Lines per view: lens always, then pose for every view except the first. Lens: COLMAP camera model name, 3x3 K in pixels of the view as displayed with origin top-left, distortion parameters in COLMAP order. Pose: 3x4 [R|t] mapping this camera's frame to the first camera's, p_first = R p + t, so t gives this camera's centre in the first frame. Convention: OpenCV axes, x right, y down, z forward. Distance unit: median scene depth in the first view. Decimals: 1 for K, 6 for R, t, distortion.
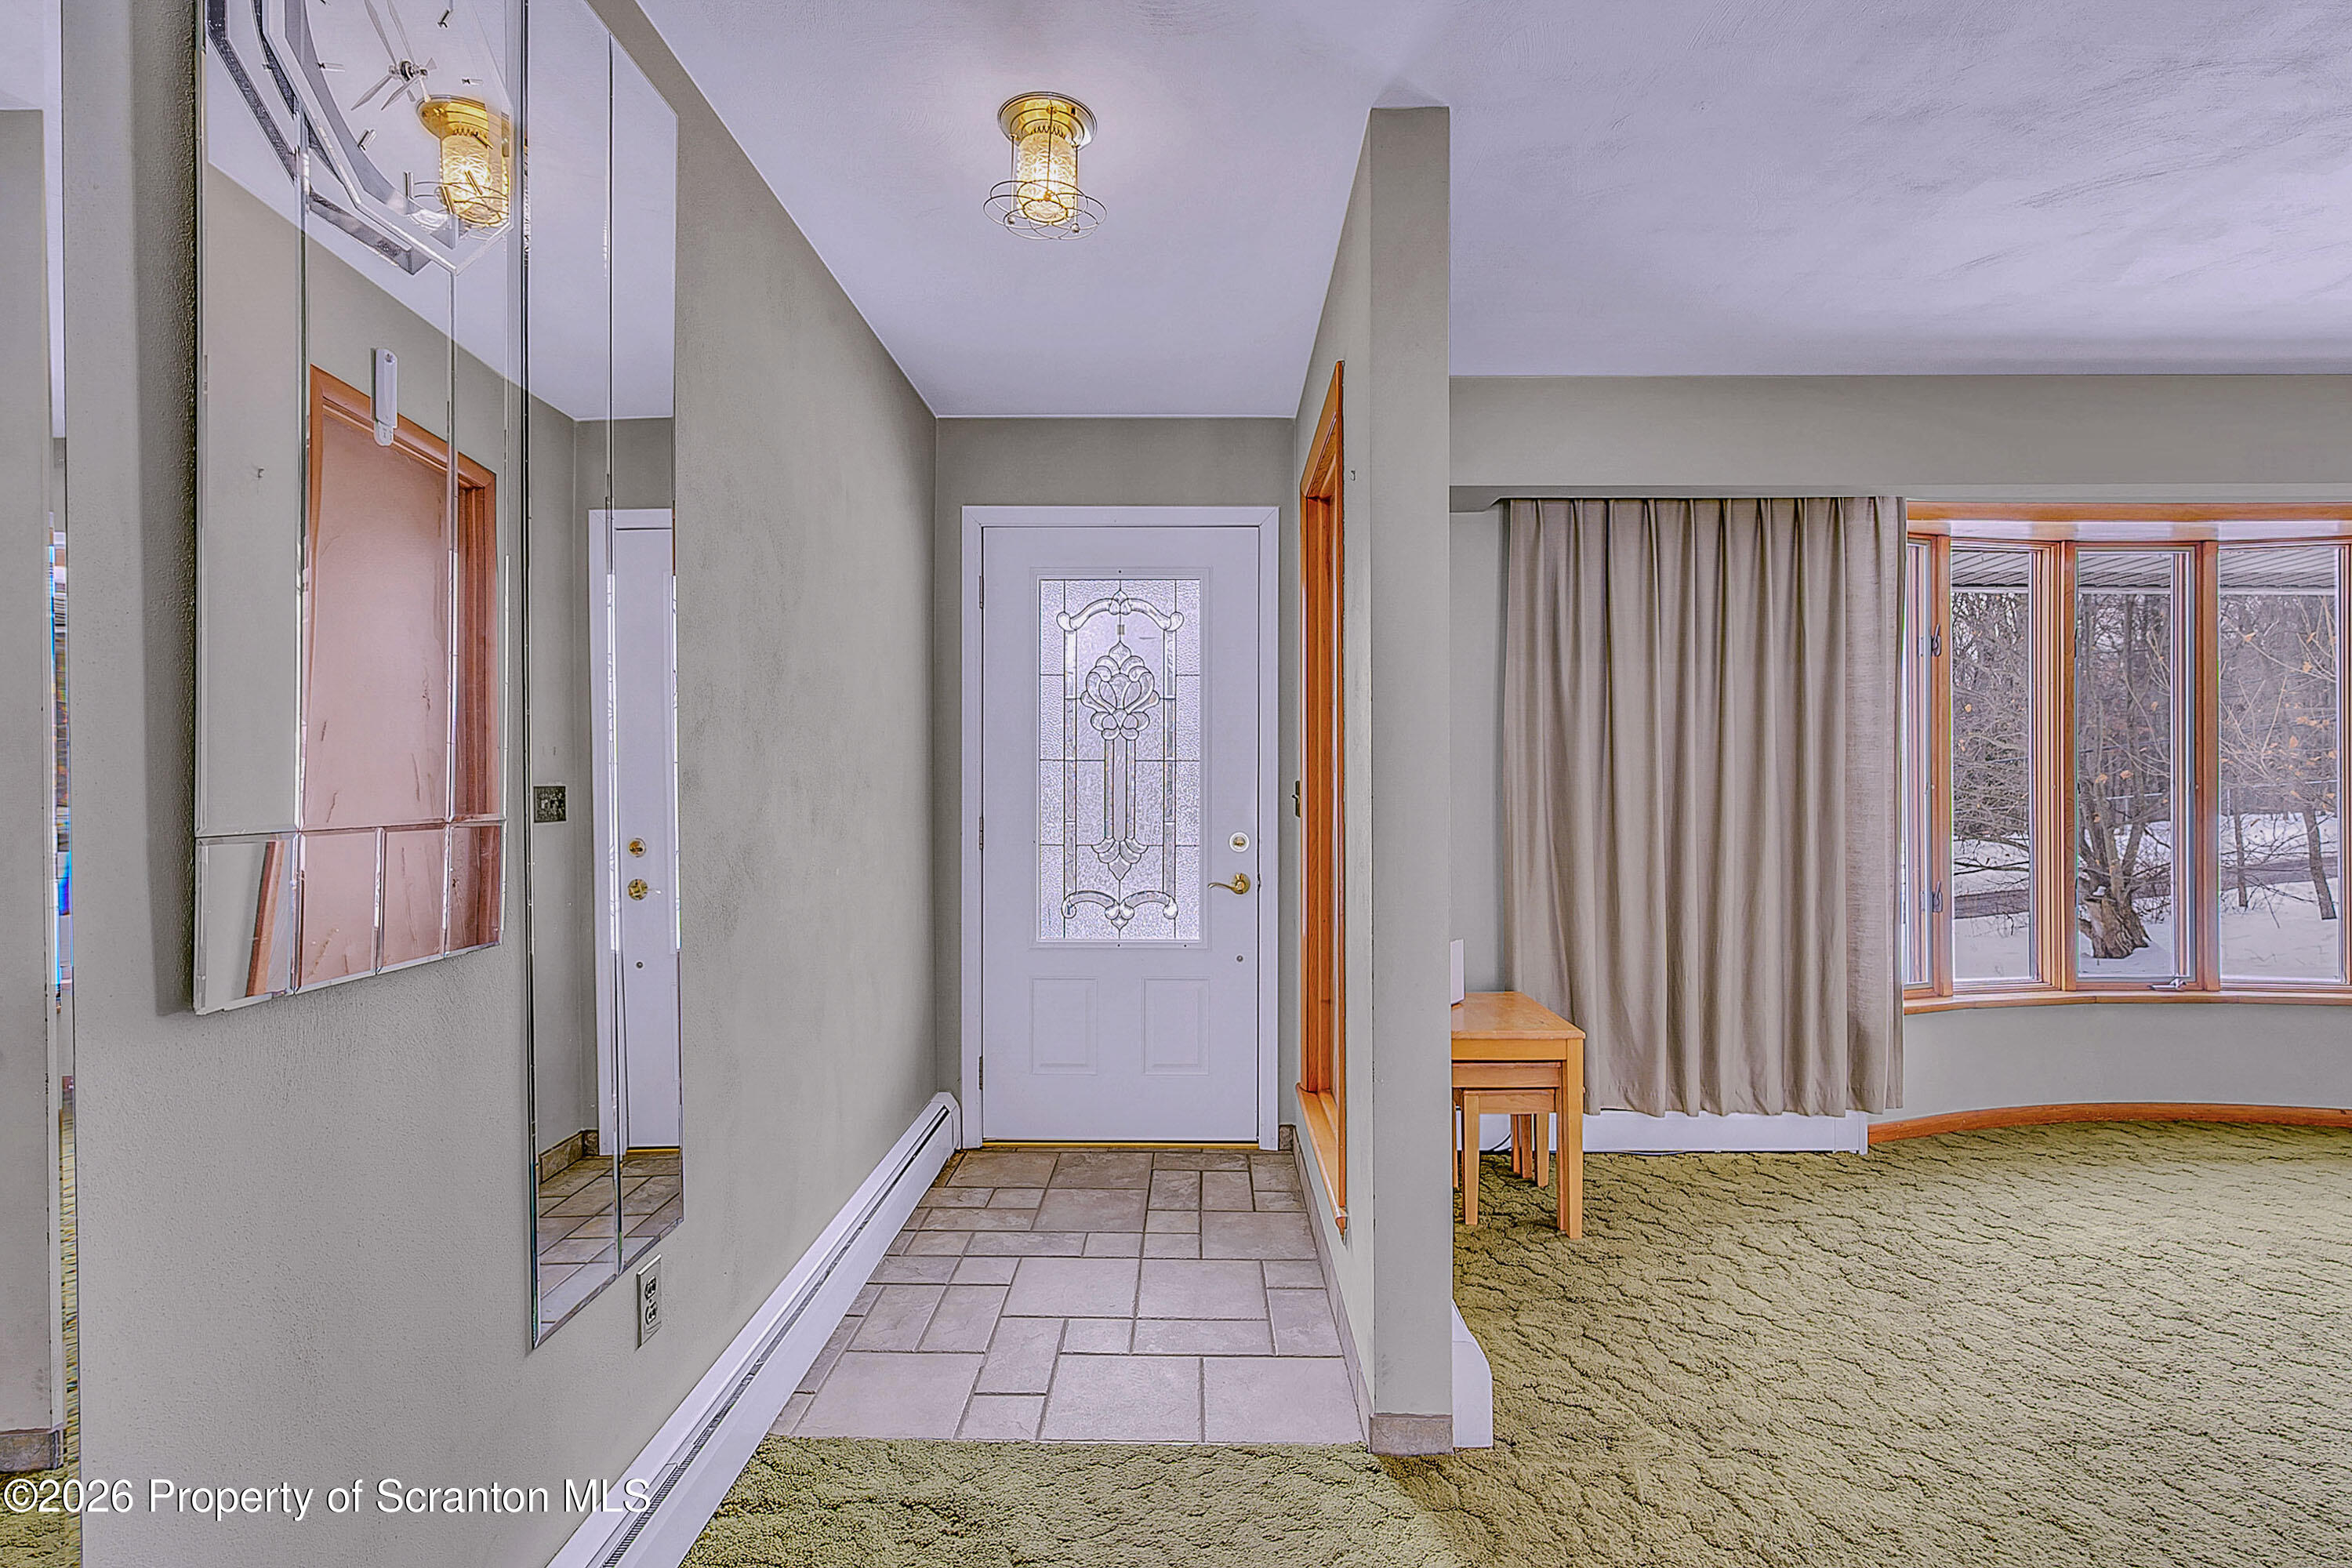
lens RADIAL K [[964.6, 0, 1179.7], [0, 964.6, 792.2], [0, 0, 1]] dist [0.002138, -0.000332]
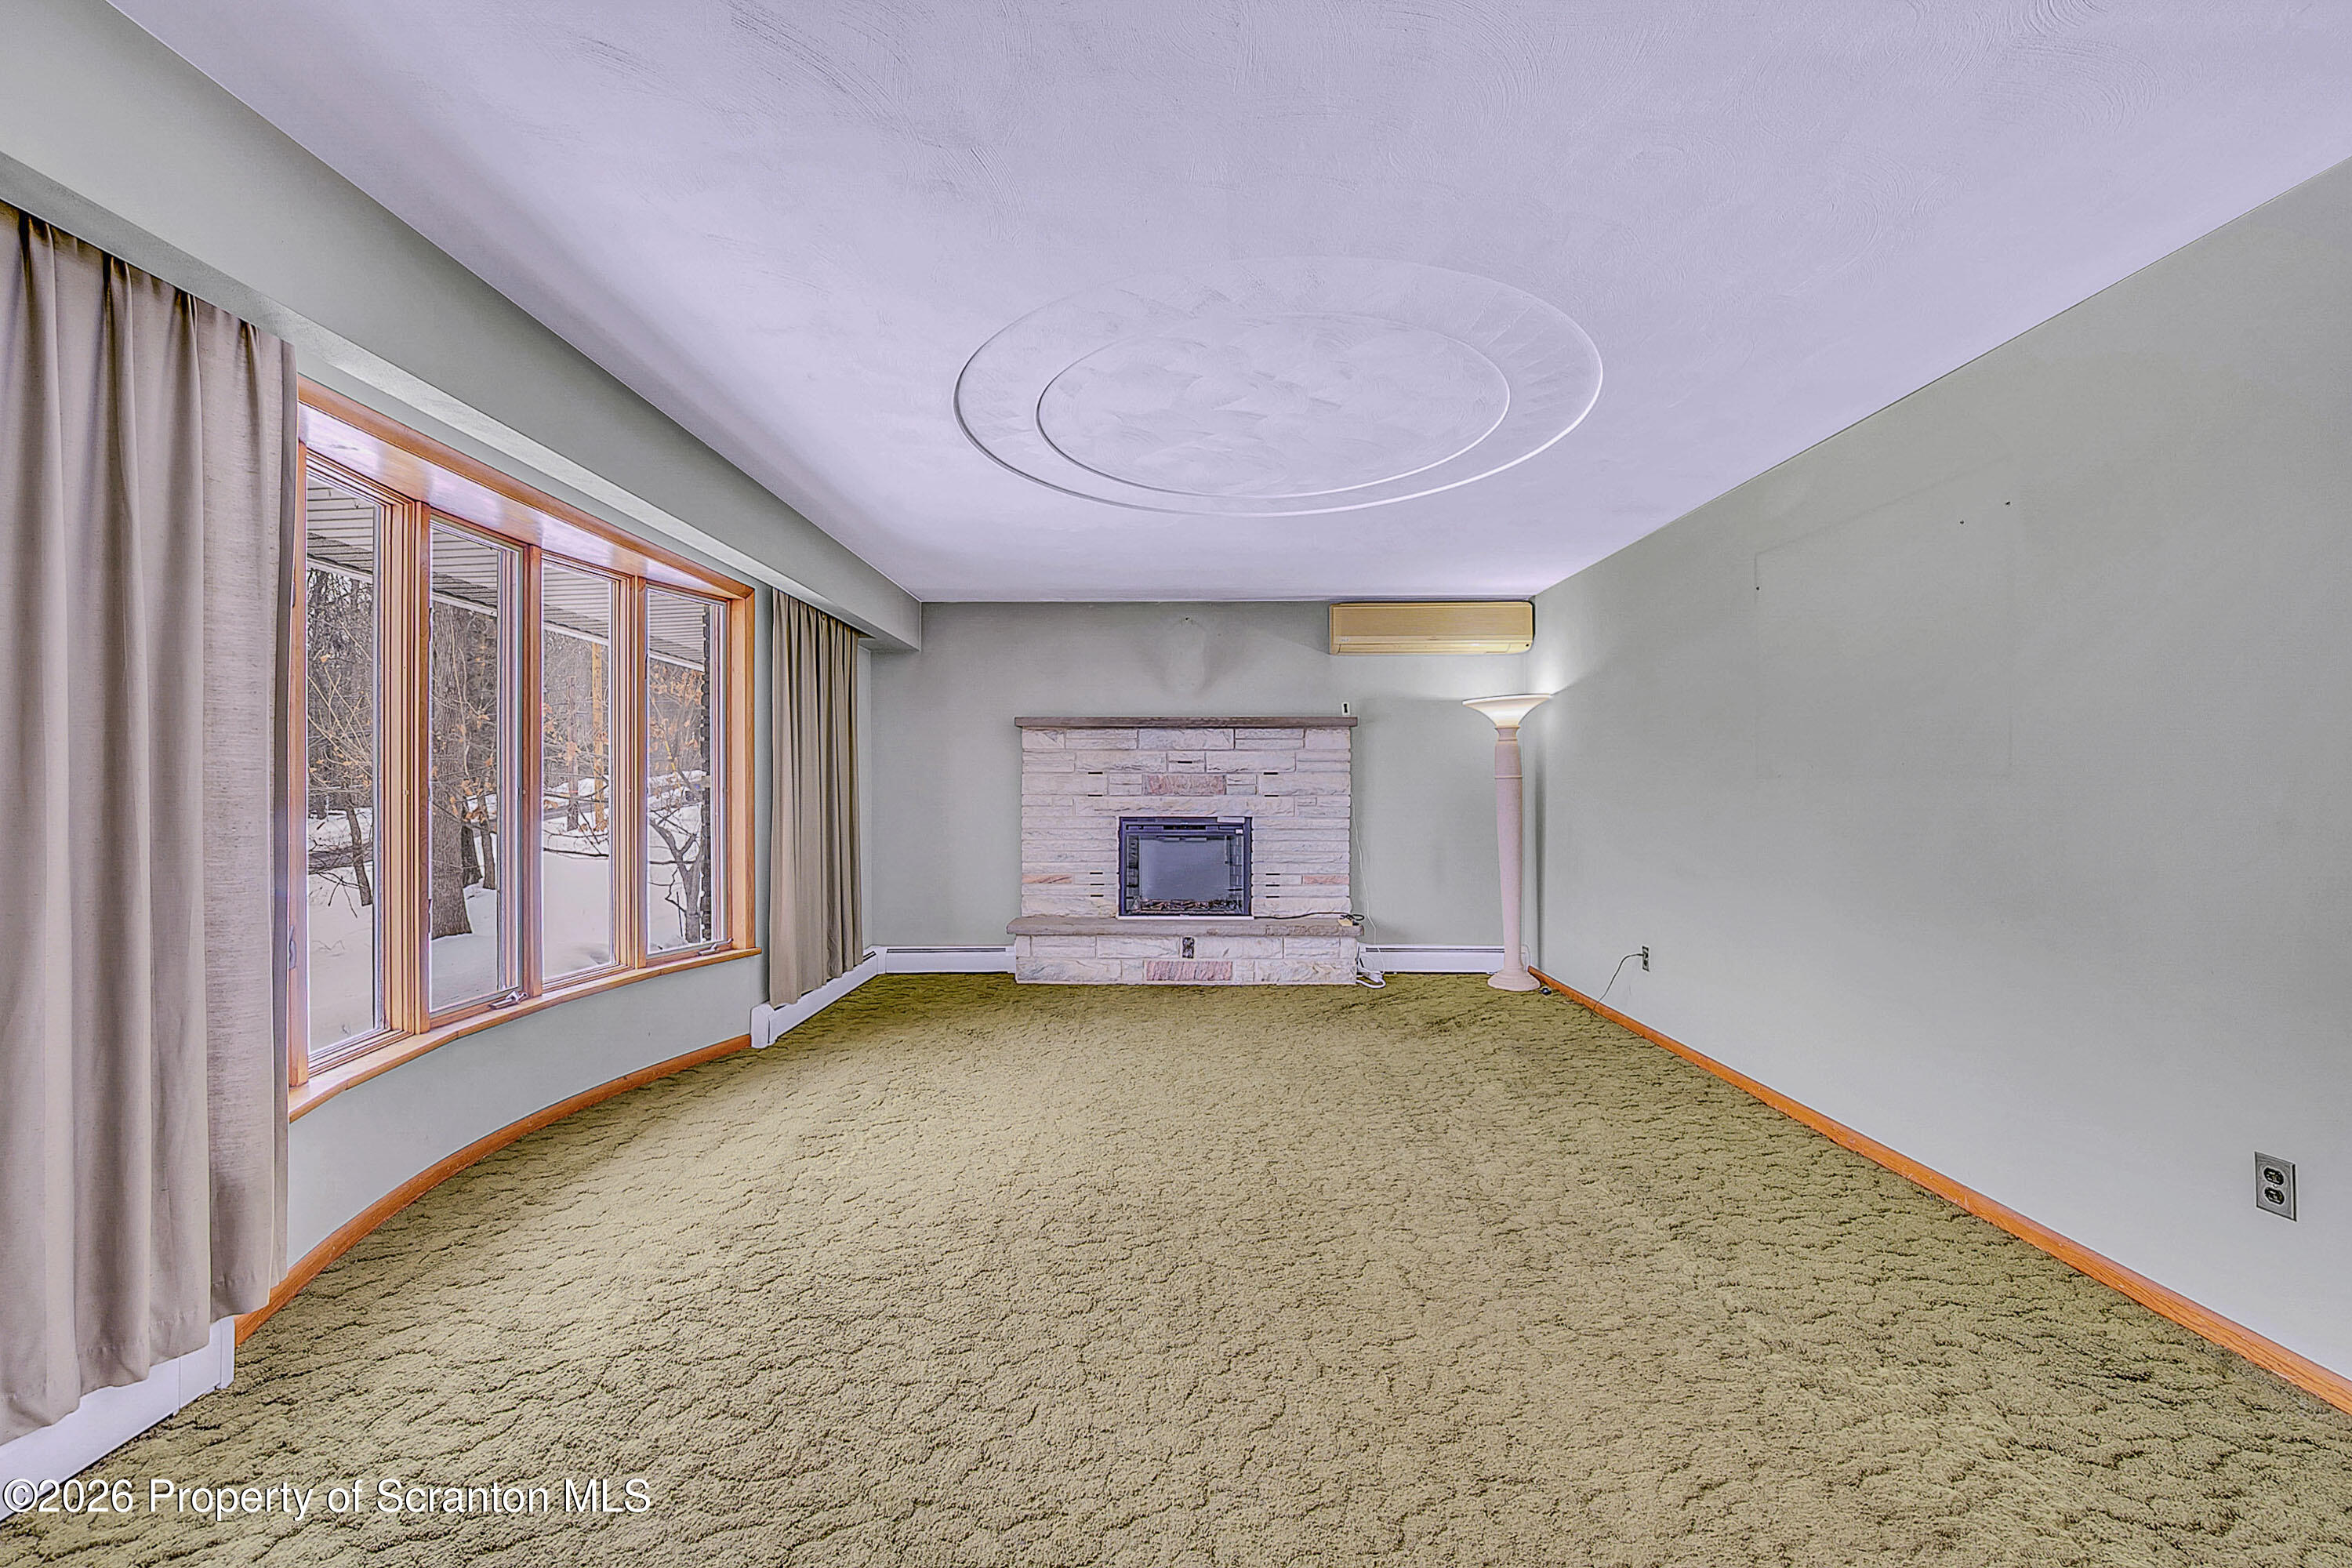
lens RADIAL K [[930.8, 0, 1180.5], [0, 930.8, 789.1], [0, 0, 1]] dist [-0.000160, -0.000027]
pose [[-0.041884, 0.003010, 0.999118, 0.085965], [-0.003516, 0.999989, -0.003160, -0.008253], [-0.999116, -0.003645, -0.041873, 0.426149]]
